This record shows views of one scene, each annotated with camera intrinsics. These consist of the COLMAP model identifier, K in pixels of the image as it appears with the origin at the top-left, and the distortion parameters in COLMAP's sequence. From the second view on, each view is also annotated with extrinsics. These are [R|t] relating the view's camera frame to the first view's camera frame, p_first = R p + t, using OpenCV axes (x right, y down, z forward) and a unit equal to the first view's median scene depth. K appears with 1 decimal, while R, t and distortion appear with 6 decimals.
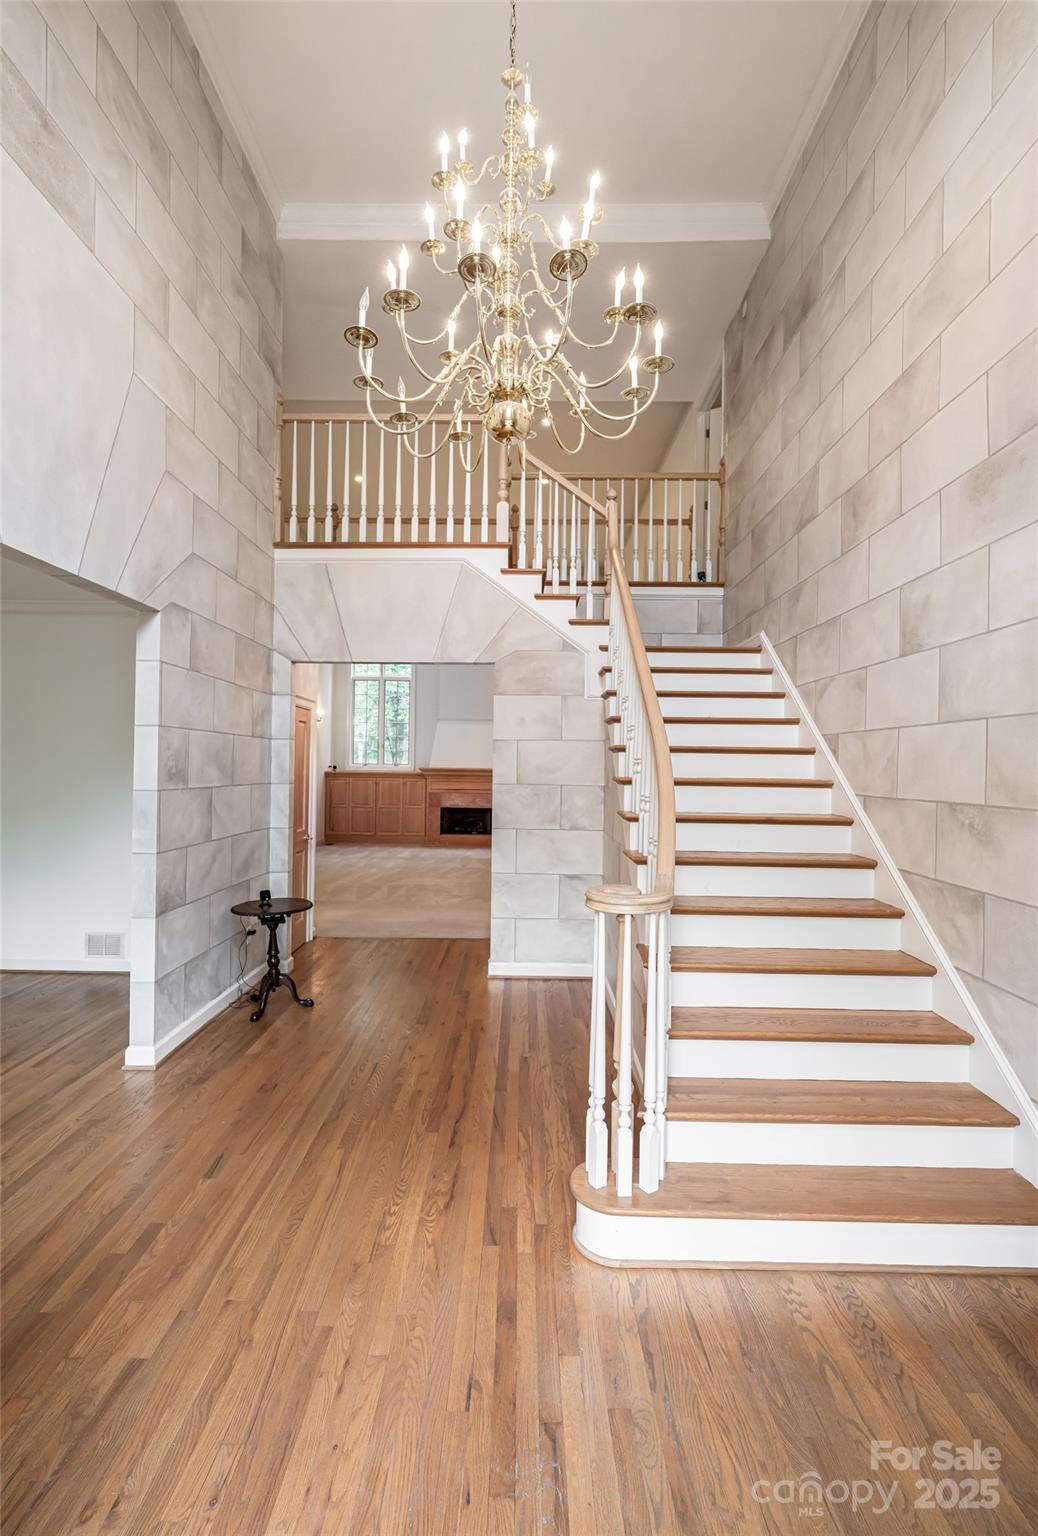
lens RADIAL K [[704.7, 0, 519.0], [0, 704.7, 768.0], [0, 0, 1]] dist [-0.031689, 0.000172]
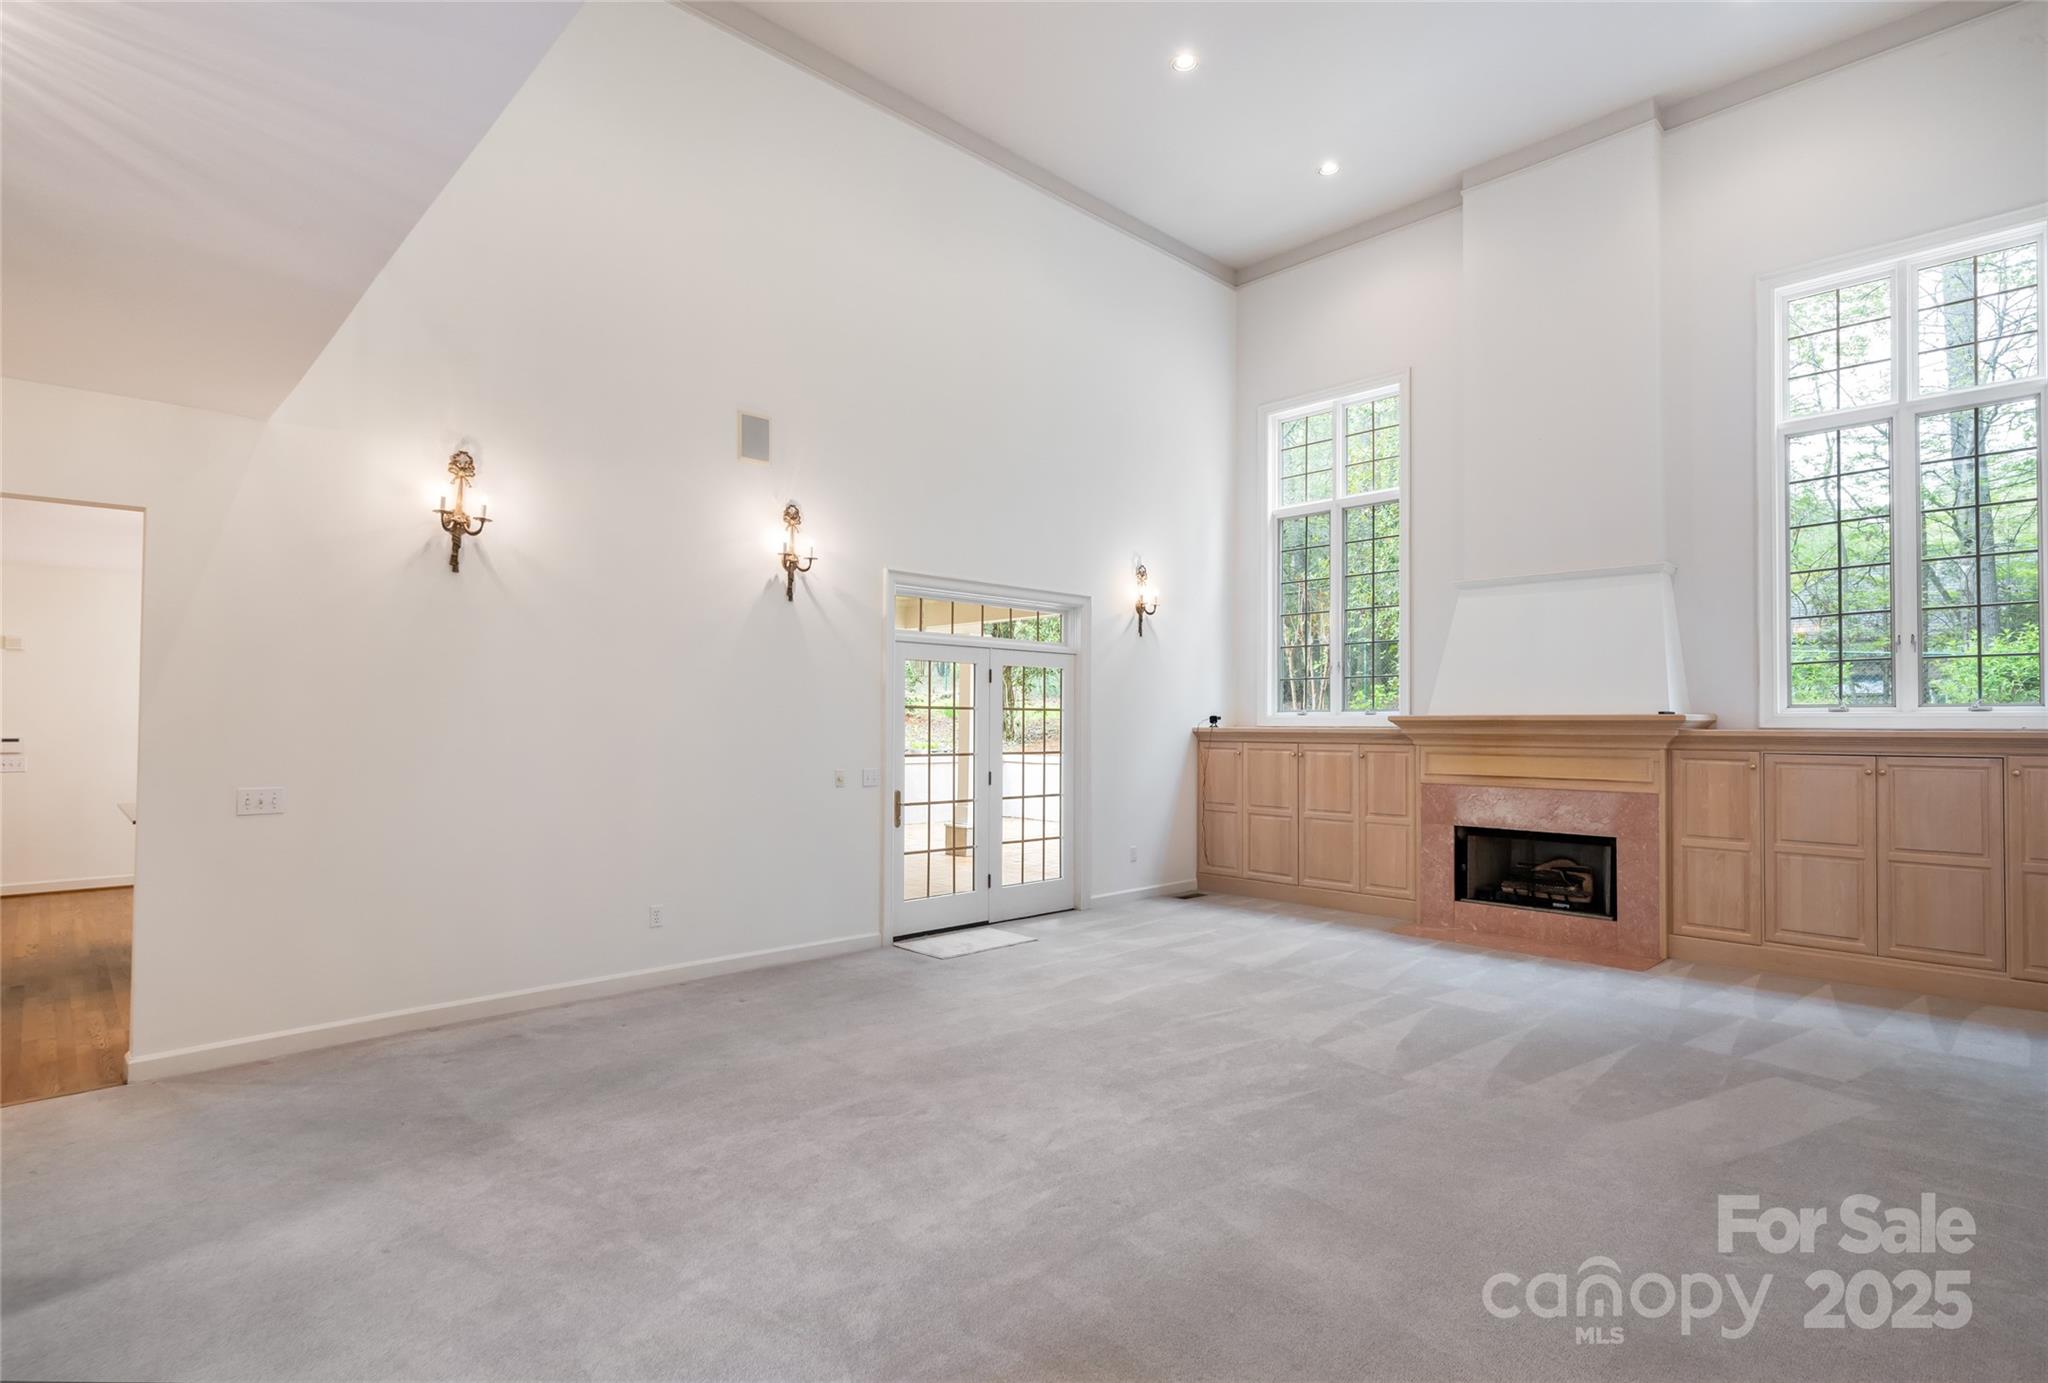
lens RADIAL K [[1048.7, 0, 1022.1], [0, 1048.7, 700.9], [0, 0, 1]] dist [0.000938, 0.000408]
pose [[0.694007, -0.027921, -0.719426, 0.123817], [0.004905, 0.999408, -0.034056, 0.009243], [0.719951, 0.020106, 0.693733, 0.463543]]
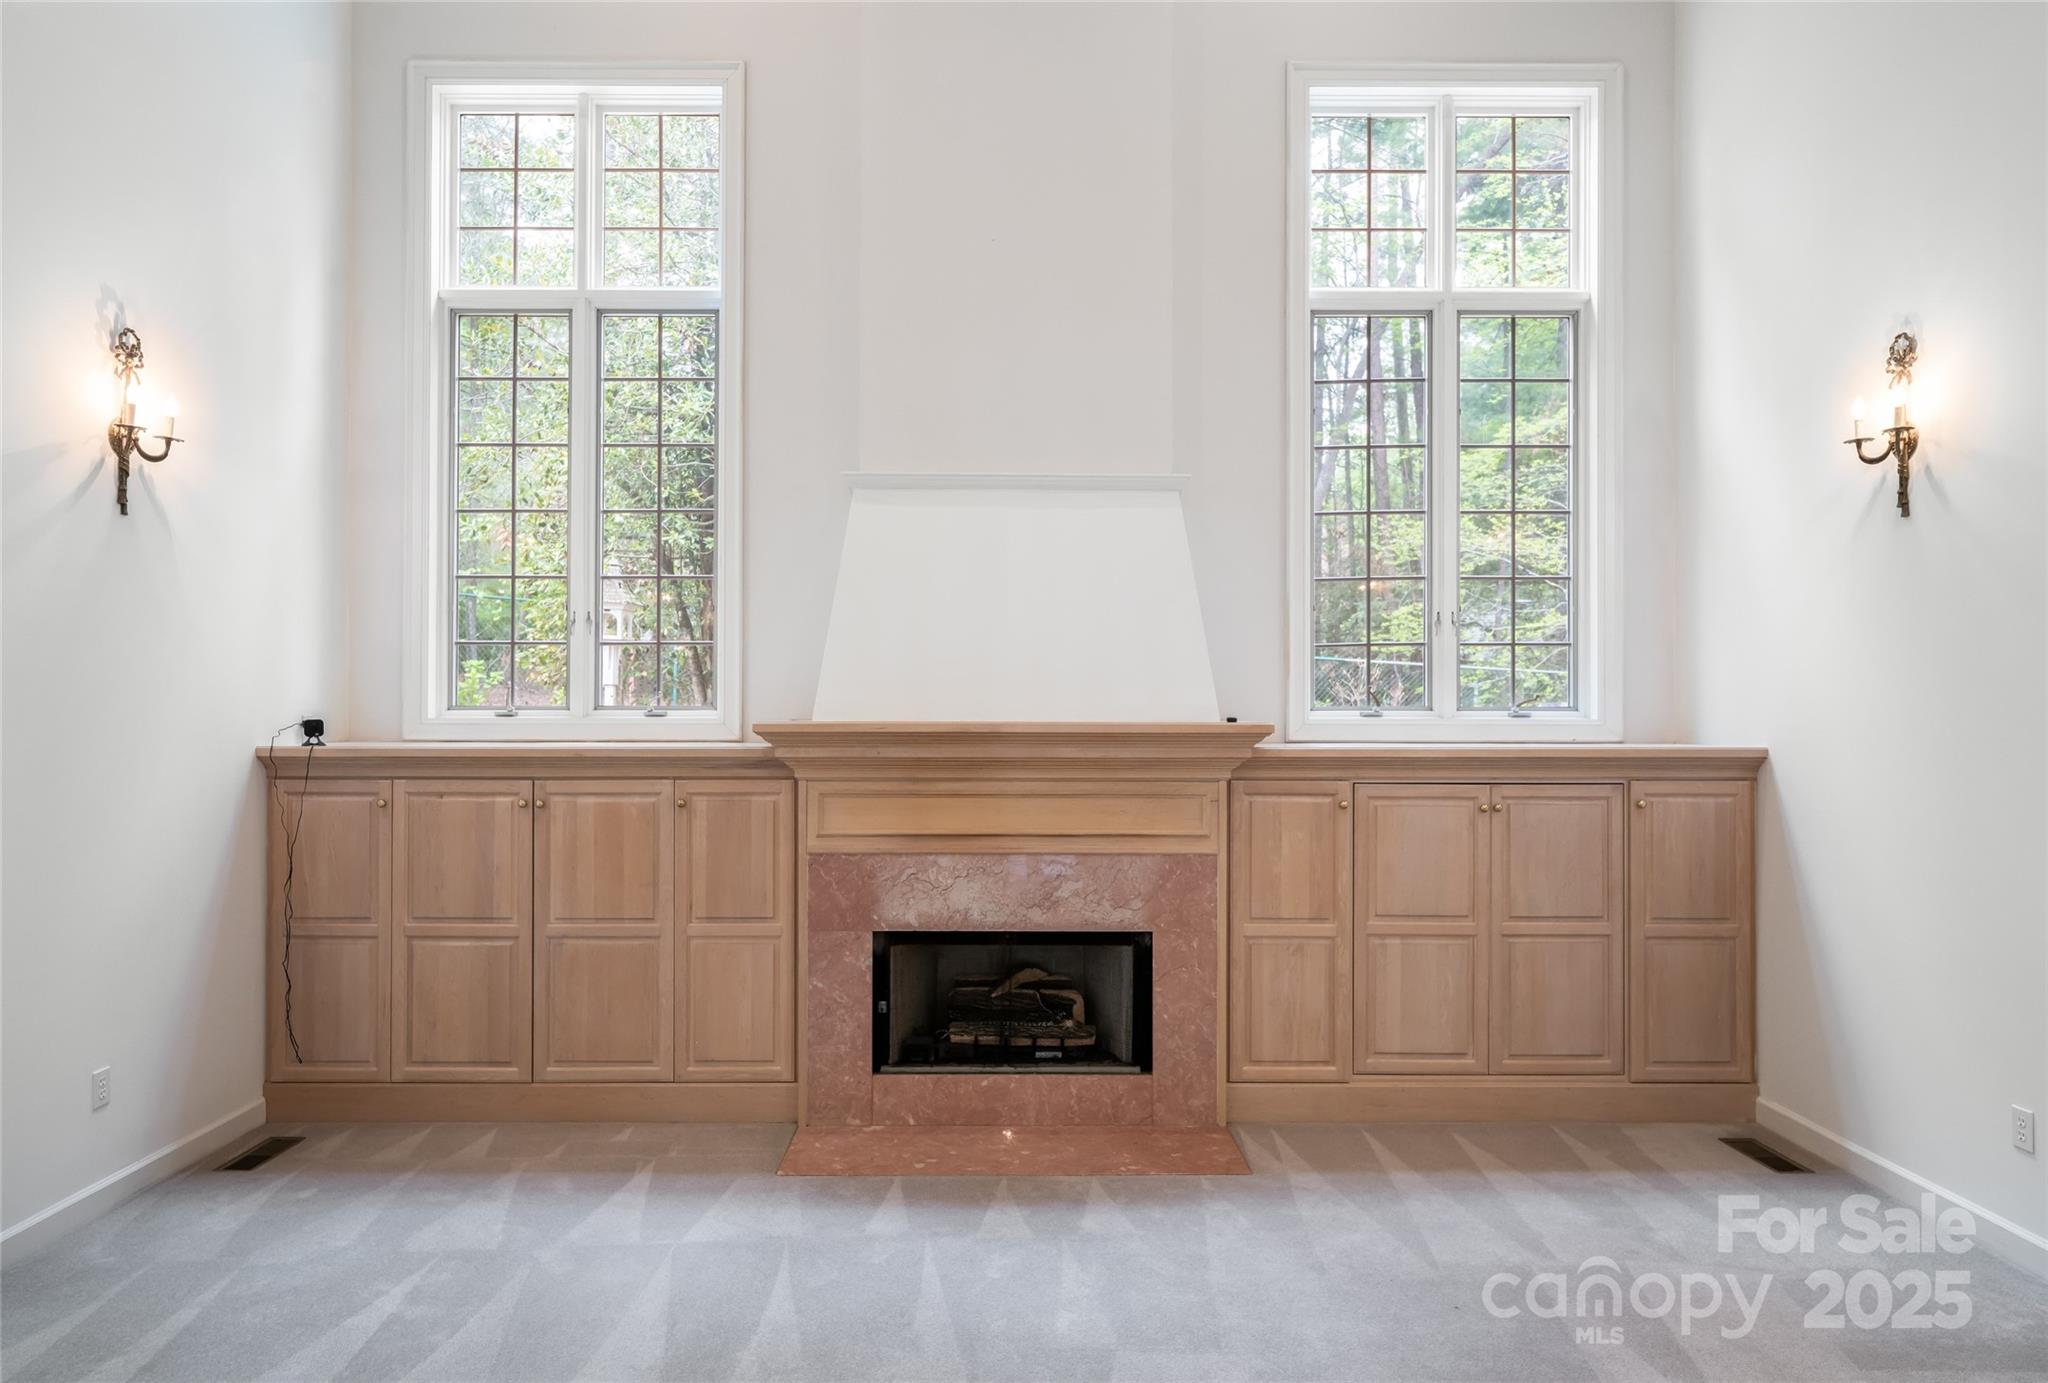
lens RADIAL K [[1236.2, 0, 1006.7], [0, 1236.2, 707.0], [0, 0, 1]] dist [0.001355, -0.001057]
pose [[0.999877, -0.012191, 0.009889, -0.077526], [0.012257, 0.999903, -0.006569, -0.001931], [-0.009808, 0.006689, 0.999930, 0.663452]]
